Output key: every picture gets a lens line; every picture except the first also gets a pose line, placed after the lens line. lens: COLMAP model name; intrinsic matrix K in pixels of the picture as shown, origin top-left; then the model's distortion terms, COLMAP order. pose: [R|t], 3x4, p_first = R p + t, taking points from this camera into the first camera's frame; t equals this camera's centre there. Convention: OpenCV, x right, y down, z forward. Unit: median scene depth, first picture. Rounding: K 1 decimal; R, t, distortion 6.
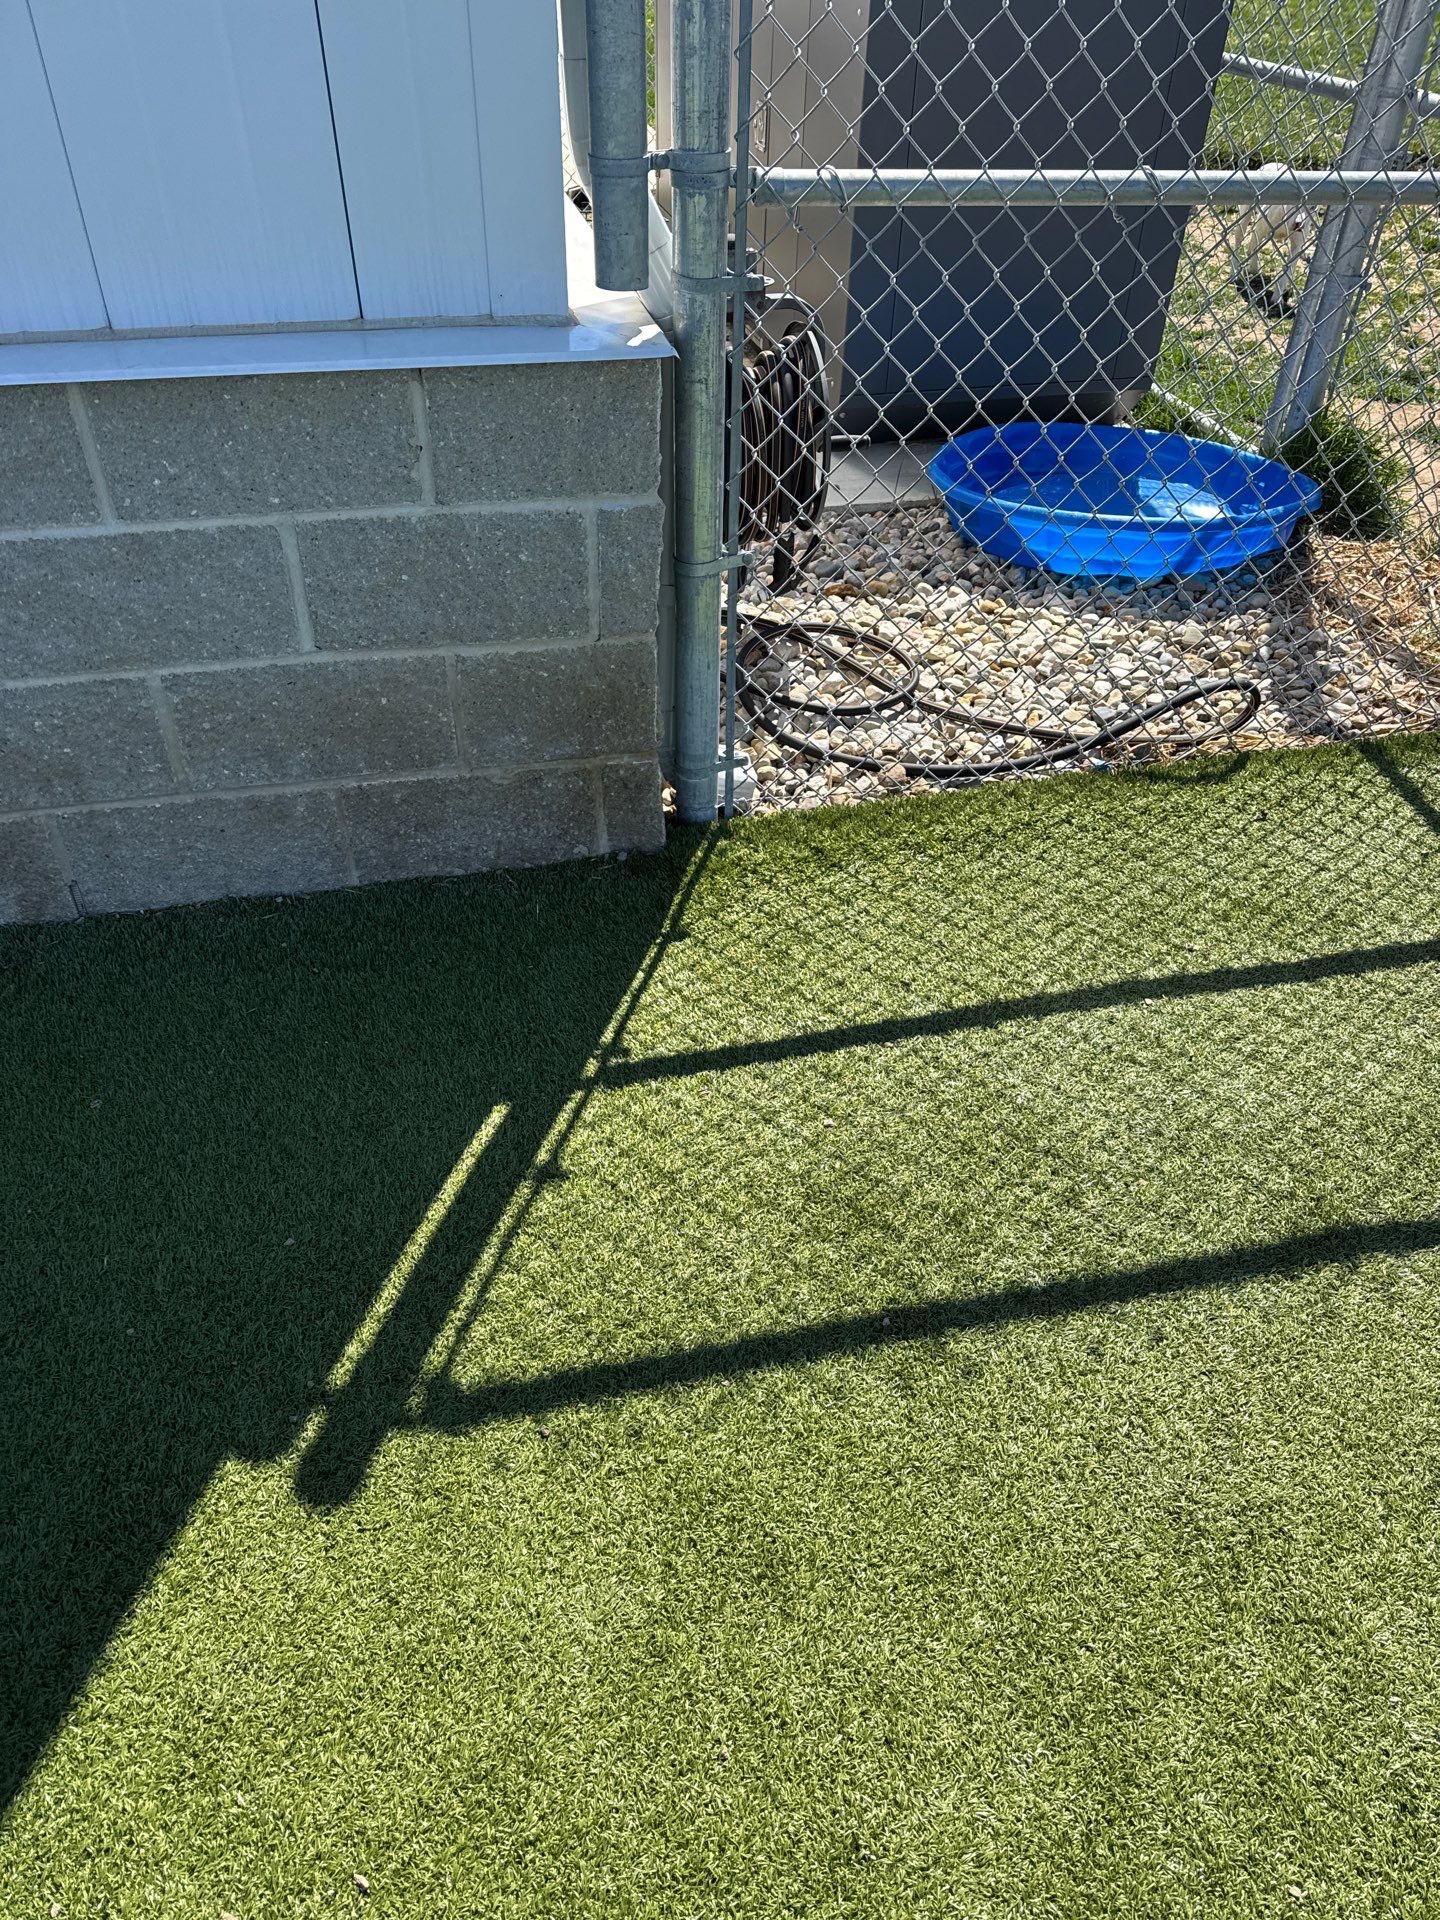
lens RADIAL K [[1345.2, 0, 718.1], [0, 1345.2, 917.2], [0, 0, 1]] dist [0.082587, -0.137863]
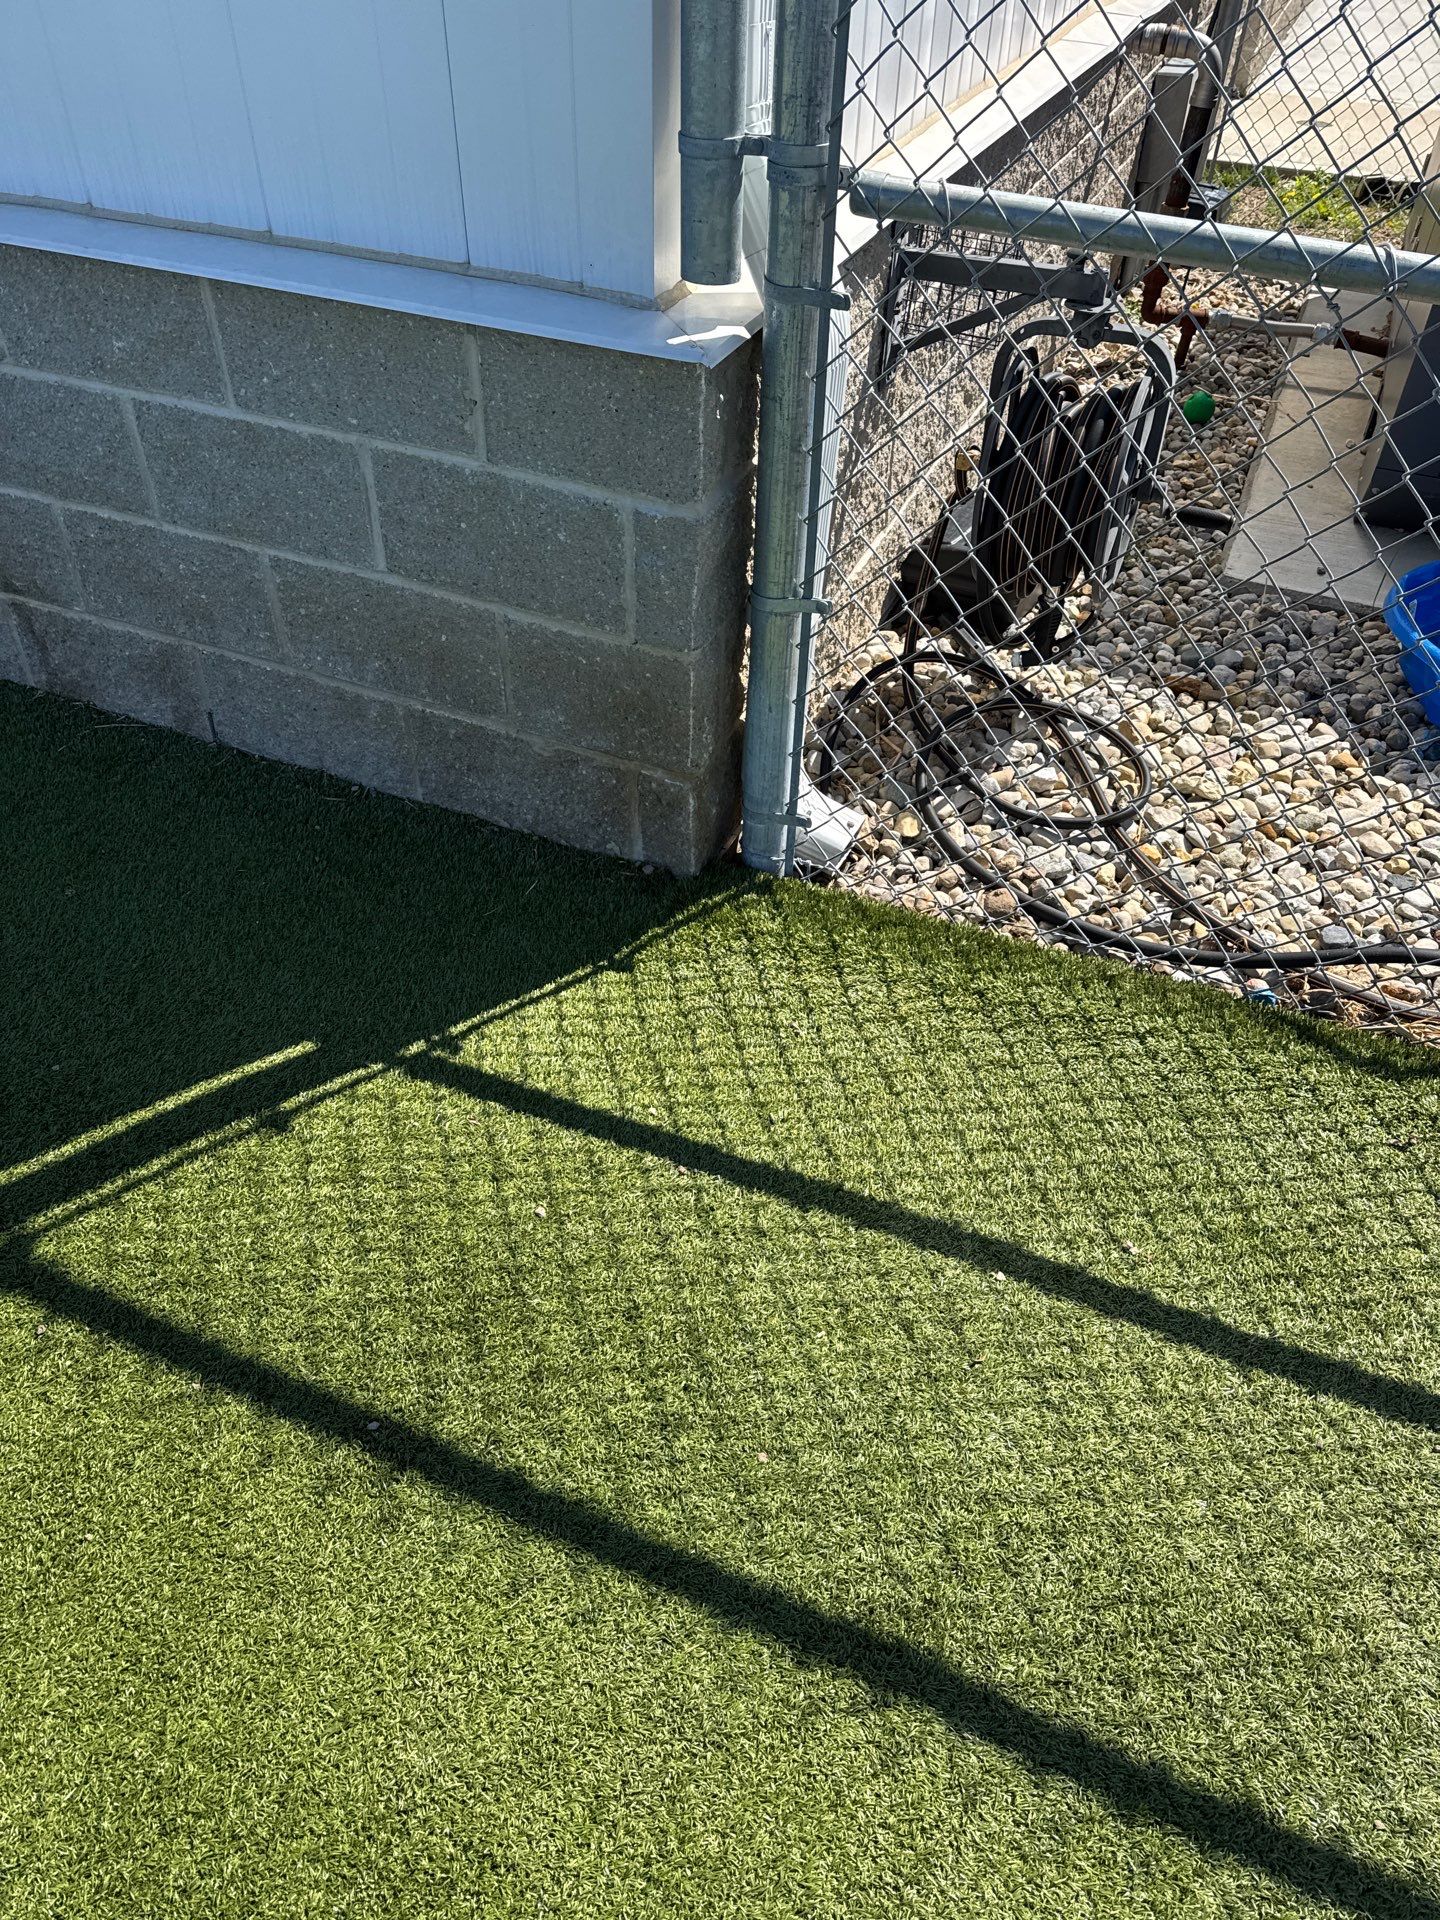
lens RADIAL K [[1345.2, 0, 718.1], [0, 1345.2, 917.2], [0, 0, 1]] dist [0.082587, -0.137863]
pose [[0.808391, 0.383145, -0.446882, 0.473199], [-0.368744, 0.921368, 0.122916, -0.173994], [0.458838, 0.065421, 0.886108, 0.214034]]
